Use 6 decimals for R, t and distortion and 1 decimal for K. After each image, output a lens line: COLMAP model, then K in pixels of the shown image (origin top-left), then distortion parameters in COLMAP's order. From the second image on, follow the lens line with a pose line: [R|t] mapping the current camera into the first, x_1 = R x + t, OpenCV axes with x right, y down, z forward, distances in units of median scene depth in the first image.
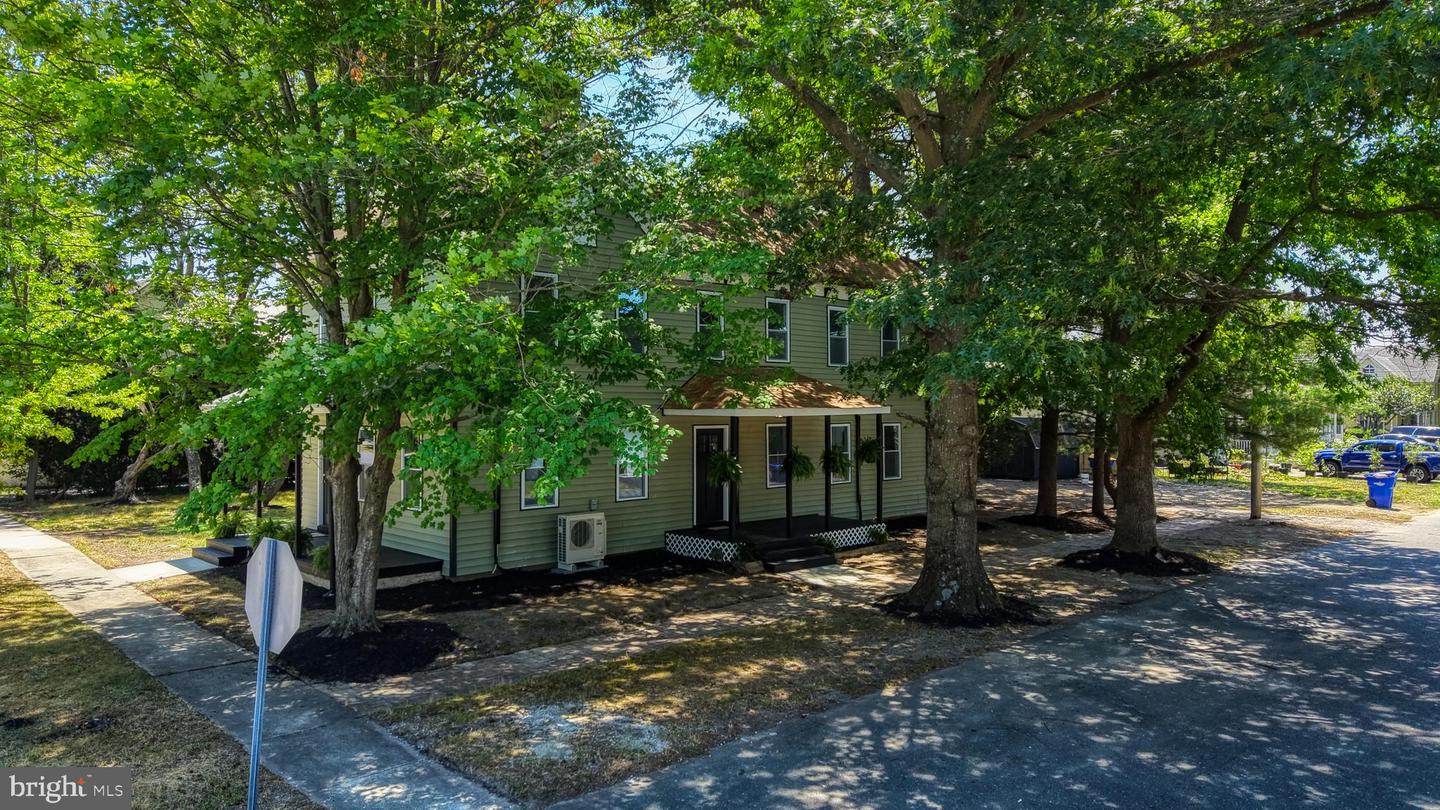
lens RADIAL K [[975.0, 0, 720.5], [0, 975.0, 406.1], [0, 0, 1]] dist [-0.008215, 0.000829]
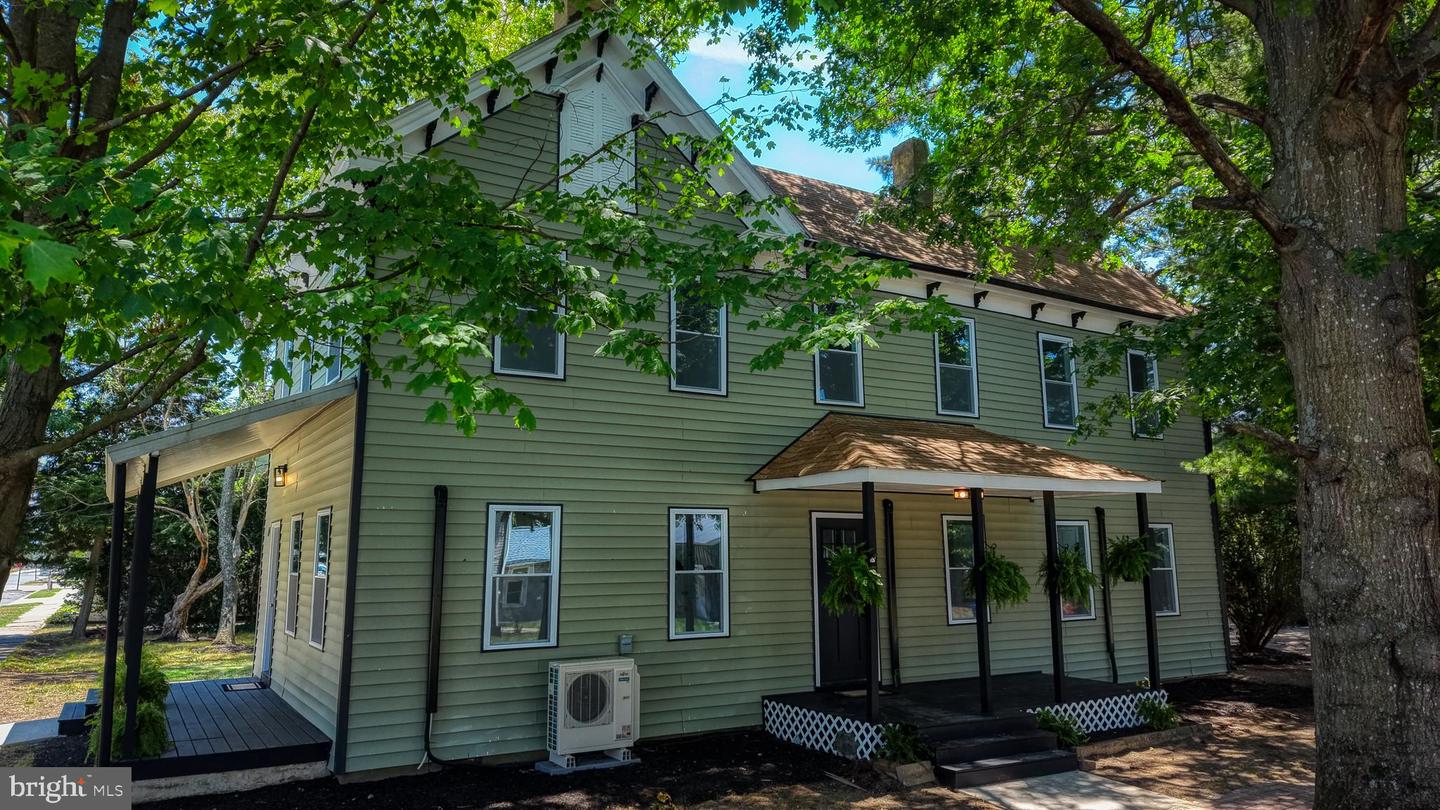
lens RADIAL K [[975.0, 0, 717.0], [0, 975.0, 398.1], [0, 0, 1]] dist [-0.008215, 0.000829]
pose [[0.976678, -0.037301, -0.211445, 0.044136], [0.002684, 0.986838, -0.161691, 0.047073], [0.214693, 0.157353, 0.963923, 0.406854]]
